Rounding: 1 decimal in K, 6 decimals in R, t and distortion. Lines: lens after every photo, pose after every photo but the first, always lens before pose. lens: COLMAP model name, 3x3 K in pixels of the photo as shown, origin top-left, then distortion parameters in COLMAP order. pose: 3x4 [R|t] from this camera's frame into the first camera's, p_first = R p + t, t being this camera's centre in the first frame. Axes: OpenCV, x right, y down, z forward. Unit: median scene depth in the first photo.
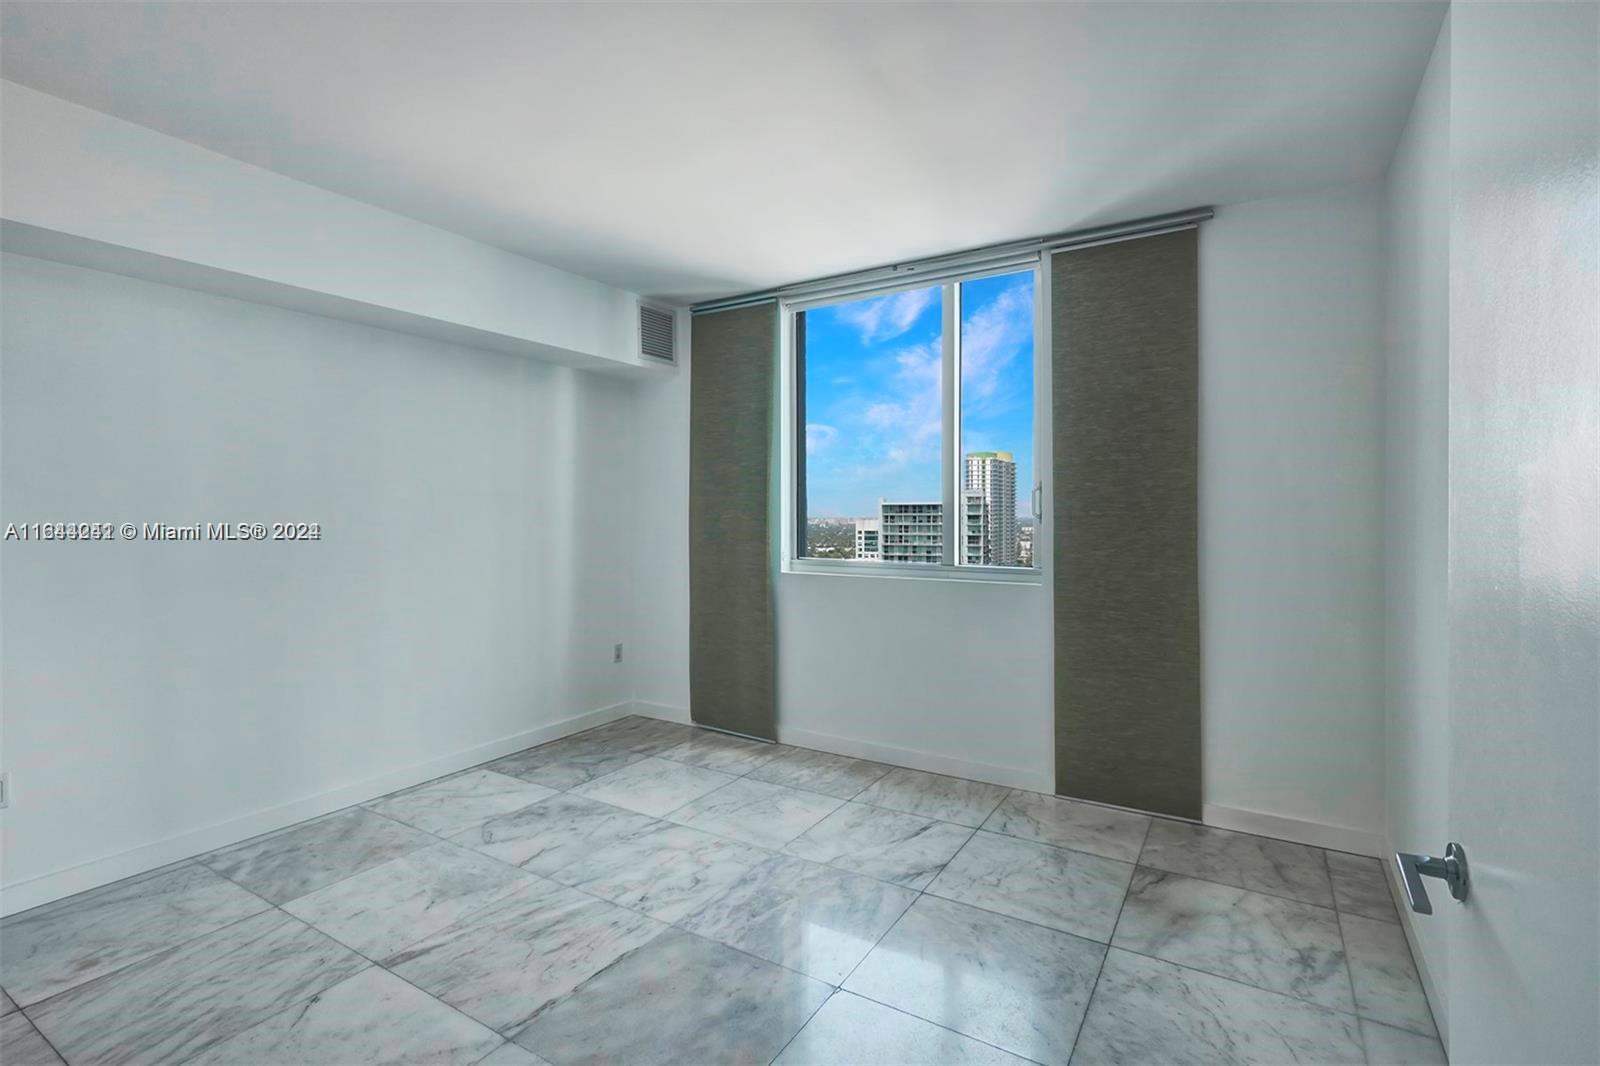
lens RADIAL K [[748.1, 0, 800.0], [0, 748.1, 533.0], [0, 0, 1]] dist [0.001572, 0.000095]
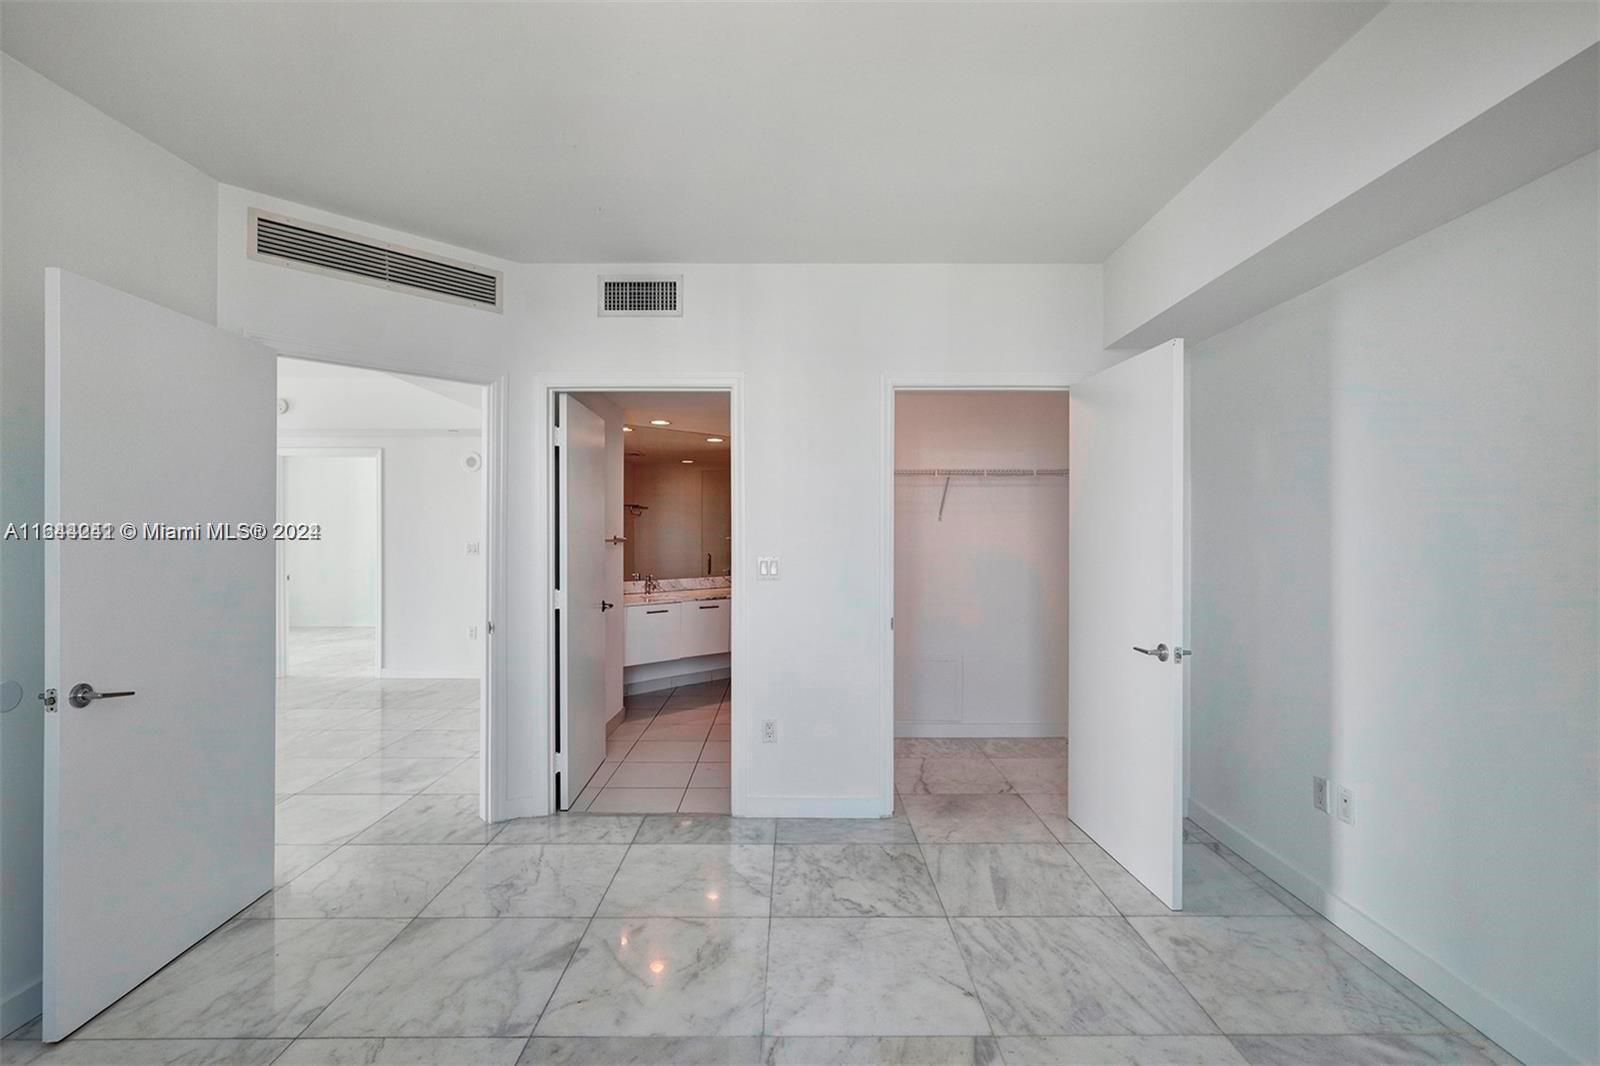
lens RADIAL K [[748.1, 0, 800.0], [0, 748.1, 533.0], [0, 0, 1]] dist [0.001572, 0.000095]
pose [[-0.848392, -0.001290, -0.529367, 0.102664], [-0.012317, 0.999774, 0.017303, -0.036086], [0.529225, 0.021200, -0.848216, 1.626290]]
